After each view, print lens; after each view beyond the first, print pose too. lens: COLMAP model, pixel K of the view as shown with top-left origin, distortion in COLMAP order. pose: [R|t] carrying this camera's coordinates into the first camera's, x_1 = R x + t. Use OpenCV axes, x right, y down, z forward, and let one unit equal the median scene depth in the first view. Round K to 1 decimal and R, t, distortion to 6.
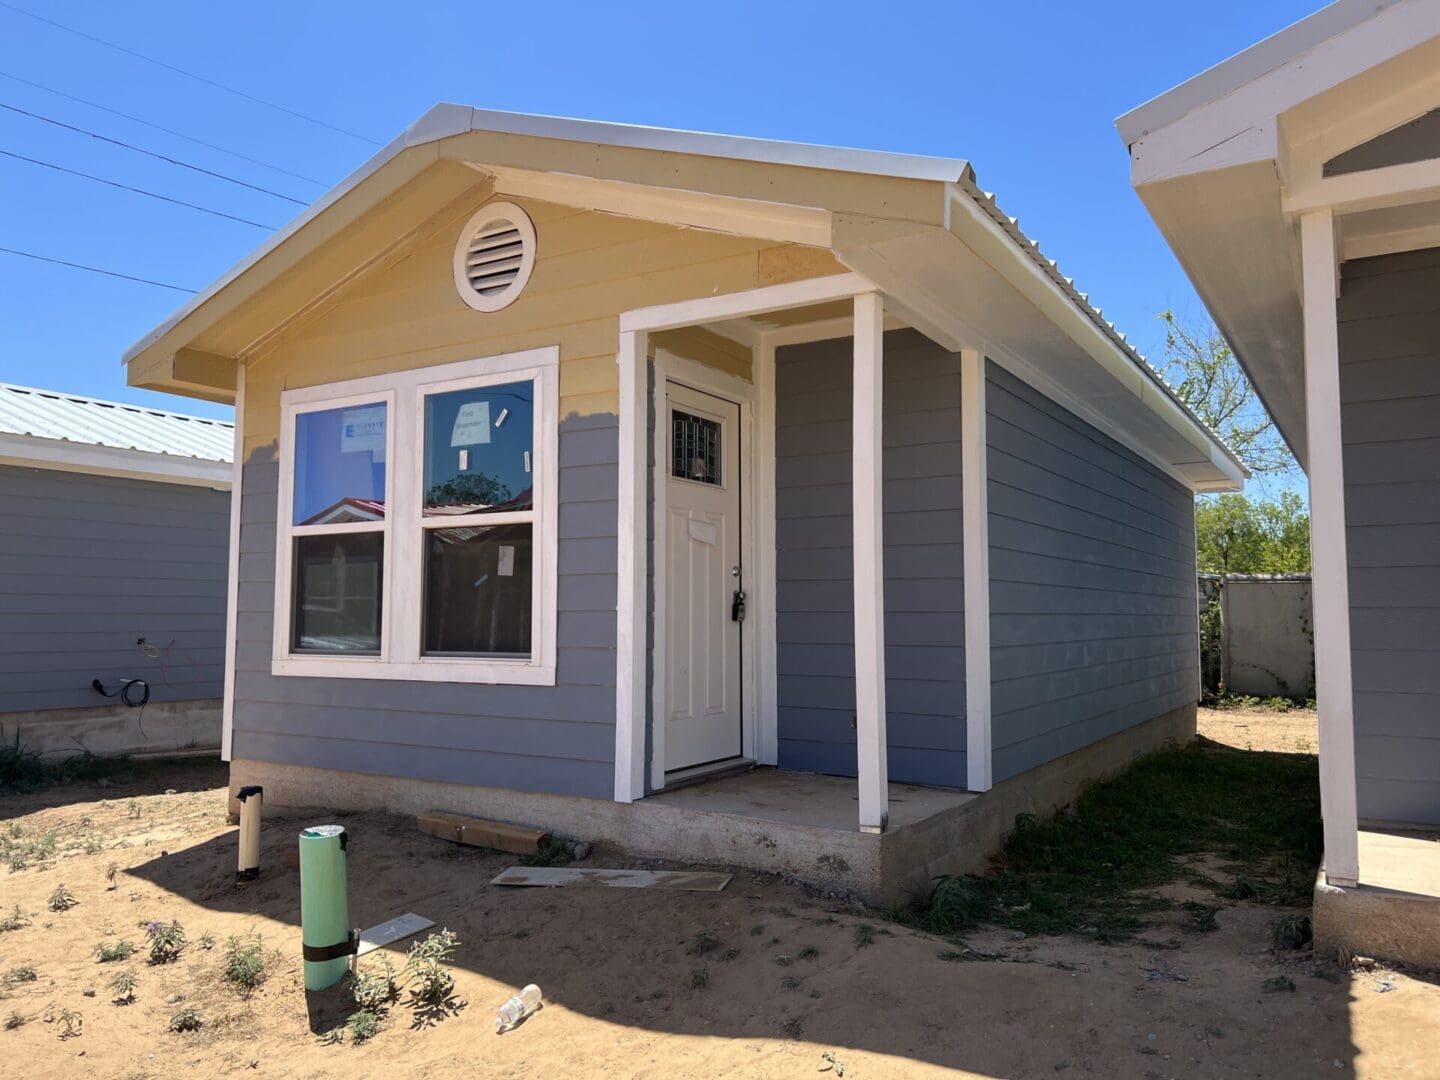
lens RADIAL K [[1096.8, 0, 711.3], [0, 1096.8, 542.2], [0, 0, 1]] dist [0.025999, -0.009390]
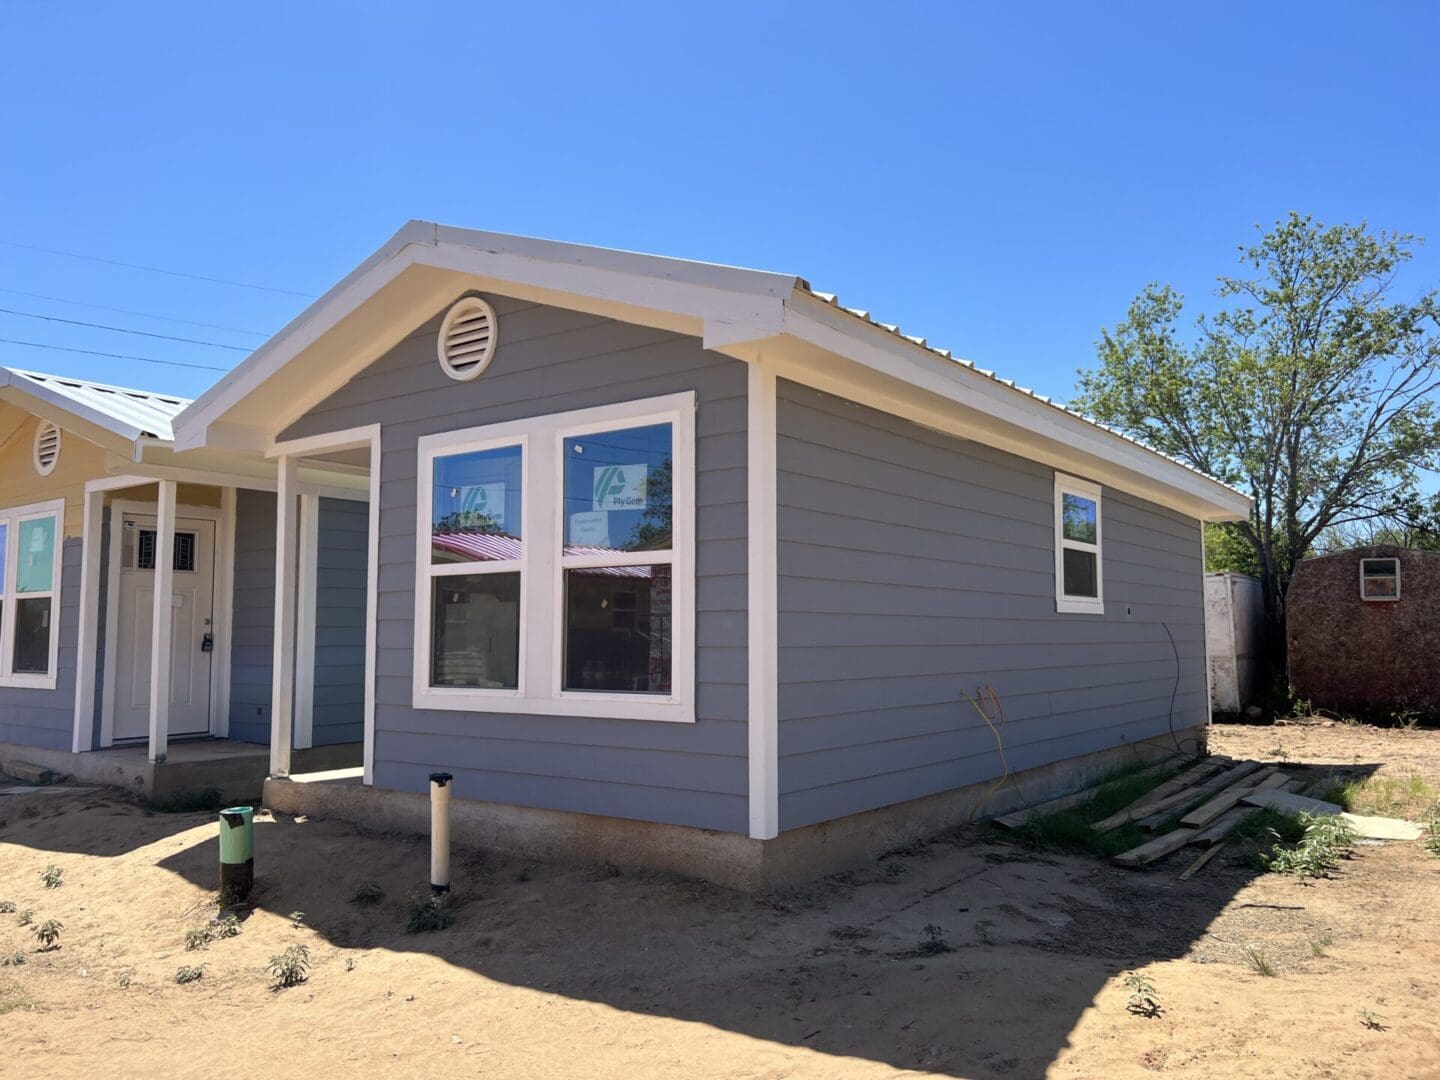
lens RADIAL K [[1096.8, 0, 704.4], [0, 1096.8, 550.3], [0, 0, 1]] dist [0.025999, -0.009390]
pose [[0.991190, -0.017745, -0.131250, 0.251254], [0.014572, 0.999579, -0.025099, -0.007390], [0.131640, 0.022965, 0.991032, -0.142735]]
